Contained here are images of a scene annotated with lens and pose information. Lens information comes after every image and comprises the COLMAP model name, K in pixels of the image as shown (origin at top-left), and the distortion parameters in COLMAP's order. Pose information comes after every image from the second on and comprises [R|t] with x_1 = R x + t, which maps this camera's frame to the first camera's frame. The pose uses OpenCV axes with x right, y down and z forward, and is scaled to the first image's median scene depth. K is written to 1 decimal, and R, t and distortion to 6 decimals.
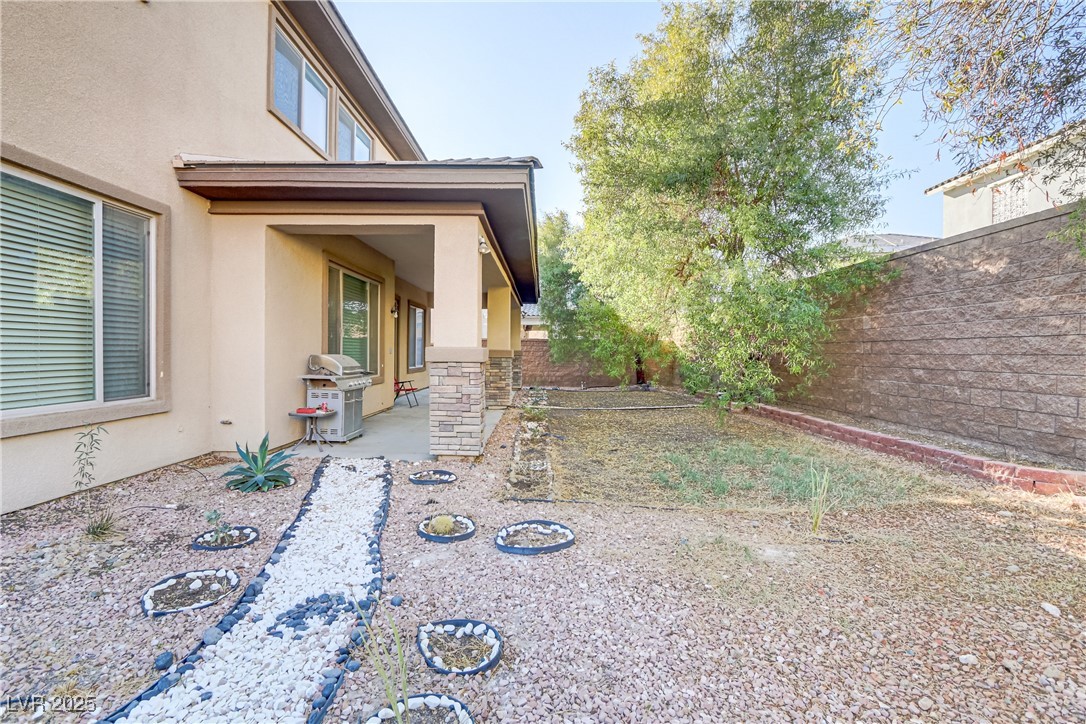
lens RADIAL K [[492.0, 0, 537.4], [0, 492.0, 358.2], [0, 0, 1]] dist [-0.020118, 0.000601]
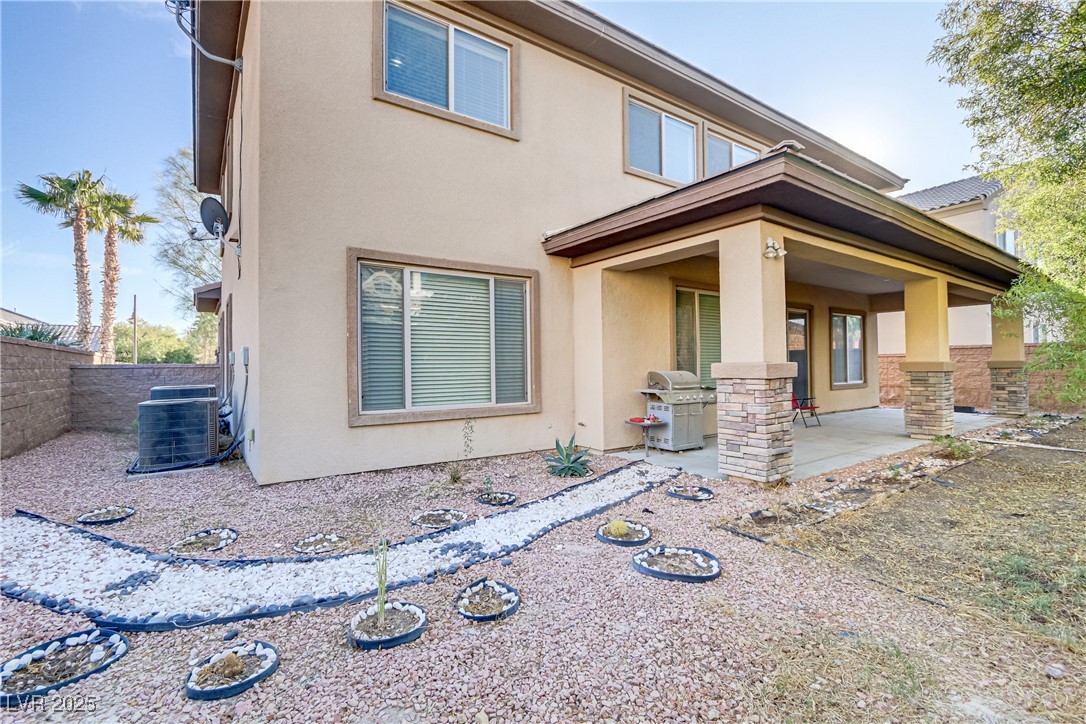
lens RADIAL K [[493.2, 0, 537.8], [0, 493.2, 359.1], [0, 0, 1]] dist [-0.003539, 0.000249]
pose [[0.579908, -0.029074, -0.814163, 0.418149], [0.007178, 0.999507, -0.030580, -0.003822], [0.814651, 0.011889, 0.579830, 0.144920]]
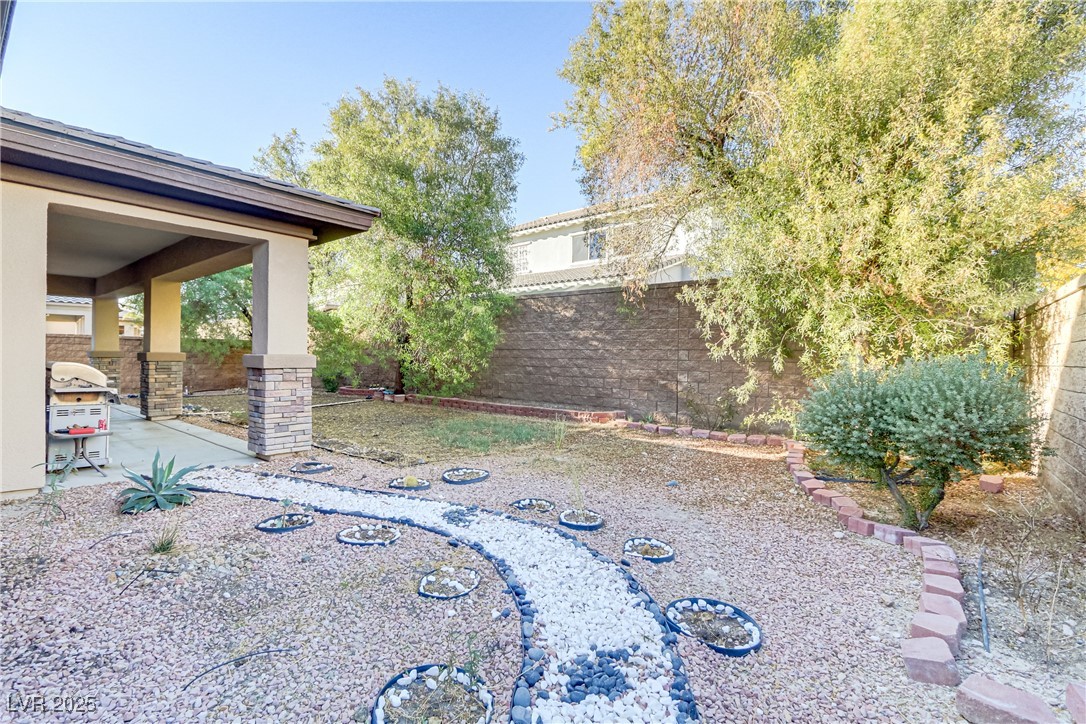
lens RADIAL K [[493.2, 0, 537.8], [0, 493.2, 359.1], [0, 0, 1]] dist [-0.003539, 0.000249]
pose [[0.616340, -0.005892, 0.787458, -0.762952], [0.001474, 0.999979, 0.006328, -0.020300], [-0.787479, -0.002740, 0.616335, -0.129719]]
